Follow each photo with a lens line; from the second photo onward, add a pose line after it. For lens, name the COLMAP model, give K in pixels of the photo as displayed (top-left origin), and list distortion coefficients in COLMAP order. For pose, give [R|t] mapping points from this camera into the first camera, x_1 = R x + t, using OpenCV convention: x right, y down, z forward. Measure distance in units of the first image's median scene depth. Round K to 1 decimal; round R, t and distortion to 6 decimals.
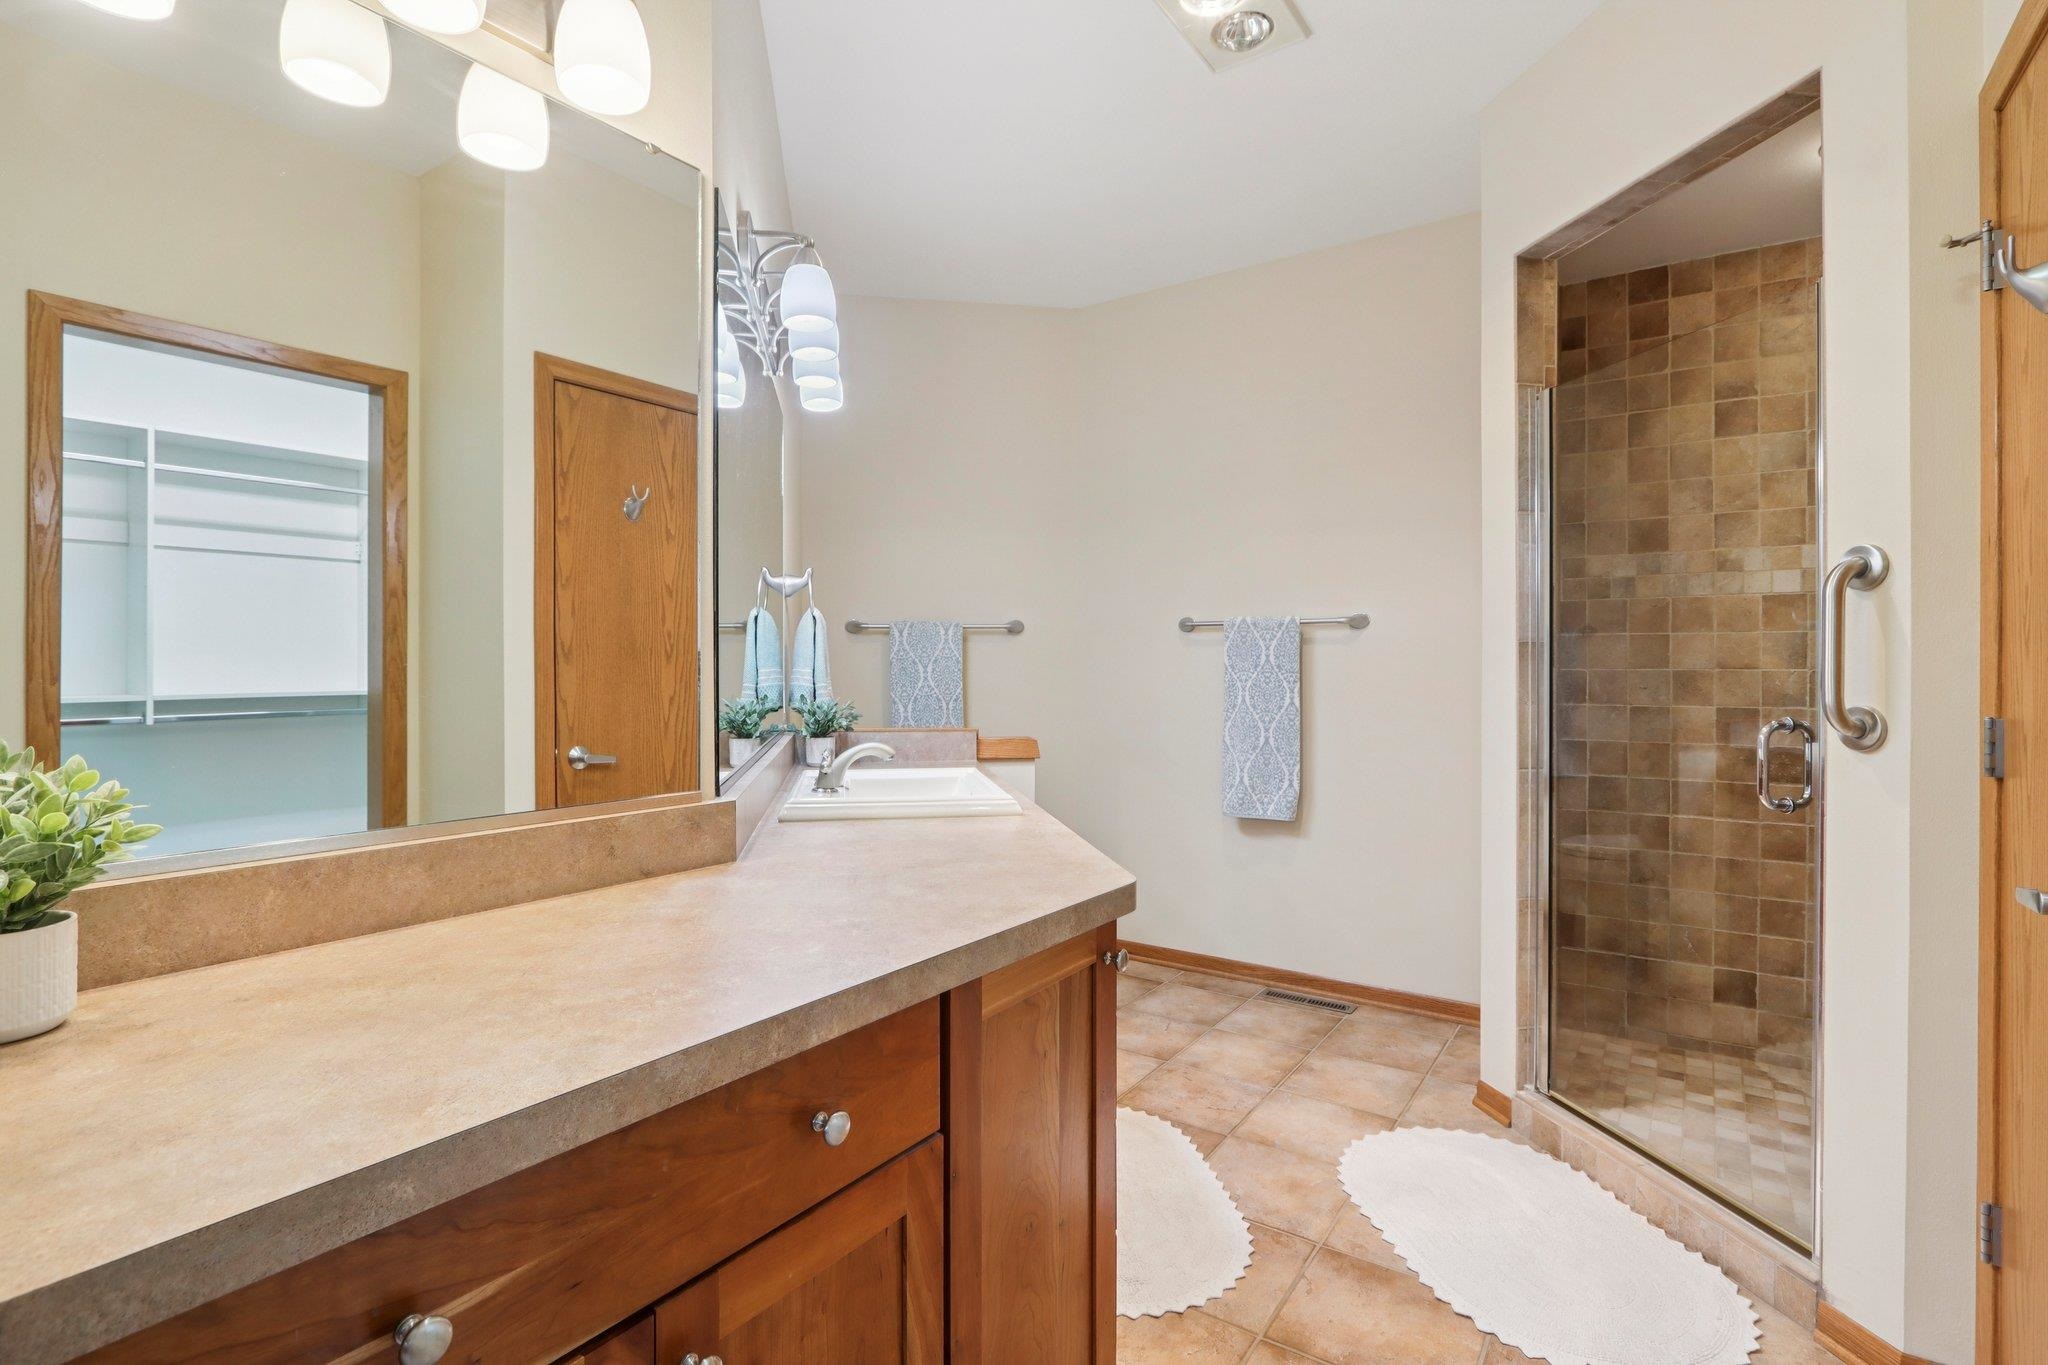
lens RADIAL K [[1009.2, 0, 1015.8], [0, 1009.2, 674.8], [0, 0, 1]] dist [-0.010737, 0.001075]
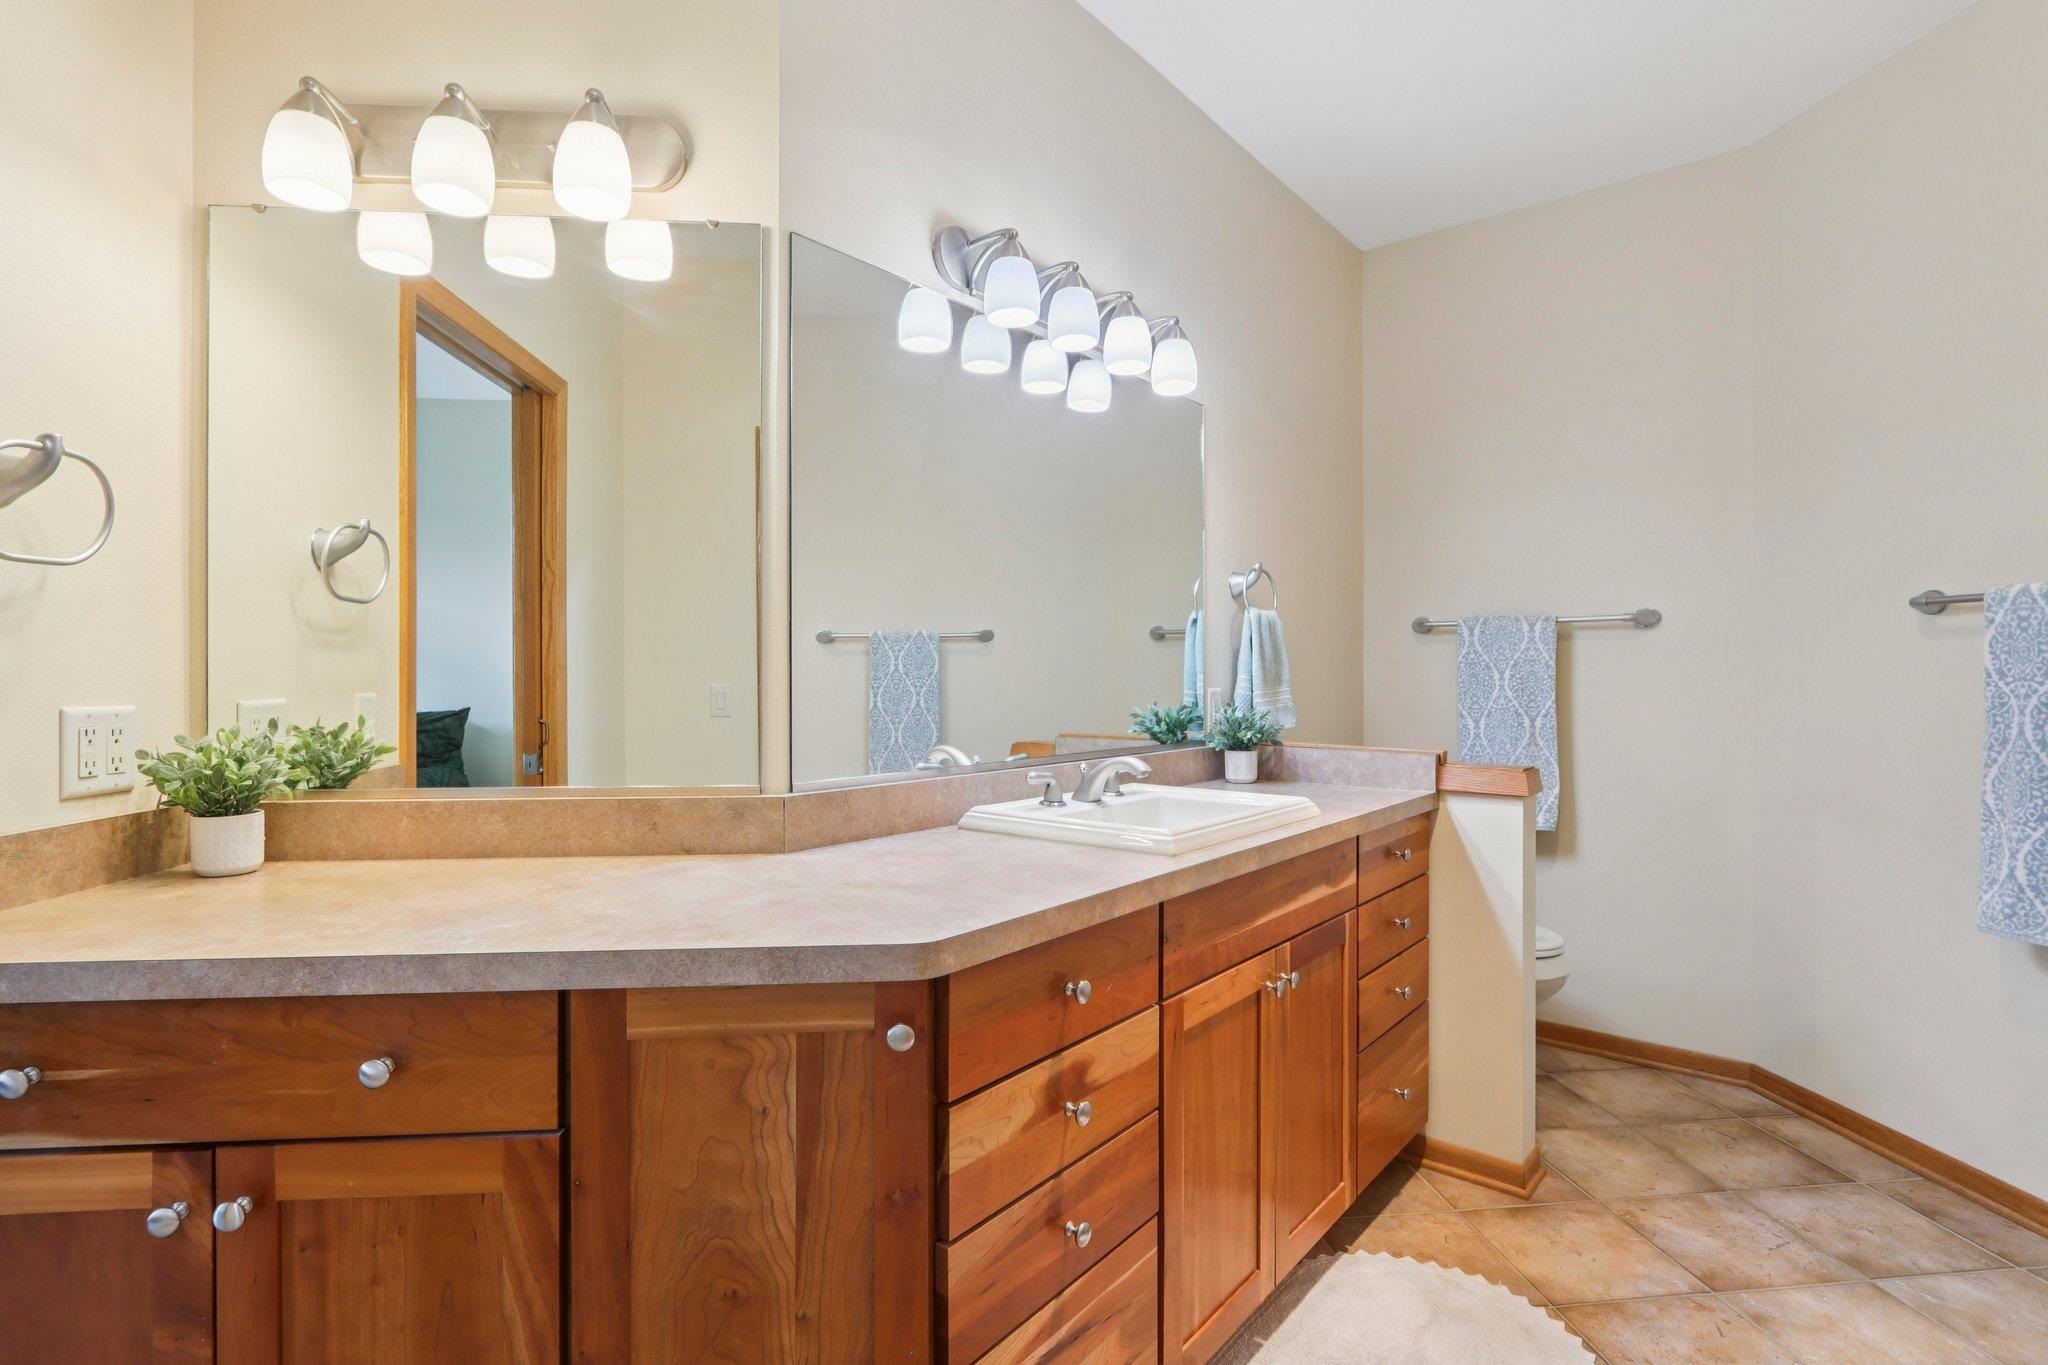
lens RADIAL K [[1009.2, 0, 1015.8], [0, 1009.2, 674.8], [0, 0, 1]] dist [-0.010737, 0.001075]
pose [[0.634307, -0.000256, -0.773082, 0.856710], [-0.004916, 0.999978, -0.004364, -0.002673], [0.773066, 0.006569, 0.634292, 0.611471]]
